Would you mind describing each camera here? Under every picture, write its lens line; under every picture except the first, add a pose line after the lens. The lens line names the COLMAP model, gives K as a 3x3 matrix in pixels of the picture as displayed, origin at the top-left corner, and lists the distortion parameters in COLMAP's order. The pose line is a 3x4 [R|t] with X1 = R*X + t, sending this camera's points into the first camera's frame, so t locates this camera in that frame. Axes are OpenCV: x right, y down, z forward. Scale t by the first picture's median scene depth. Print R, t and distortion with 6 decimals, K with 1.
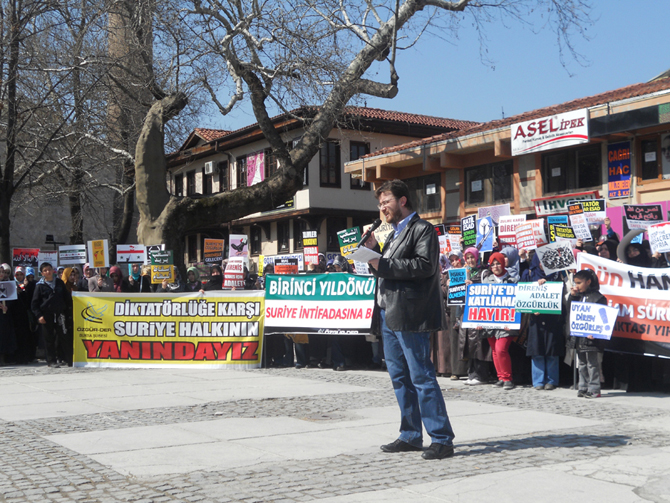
lens RADIAL K [[893.5, 0, 335.0], [0, 893.5, 251.5], [0, 0, 1]] dist [0.016157, -0.000110]
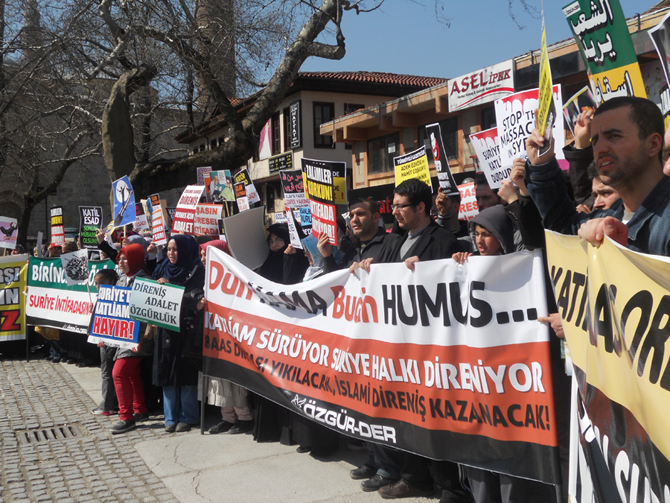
lens RADIAL K [[736.9, 0, 335.0], [0, 736.9, 251.5], [0, 0, 1]] dist [-0.011754, -0.008348]
pose [[0.991326, -0.011941, -0.130880, 0.189282], [0.021143, 0.997383, 0.069143, -0.013631], [0.129712, -0.071311, 0.988984, 0.180715]]
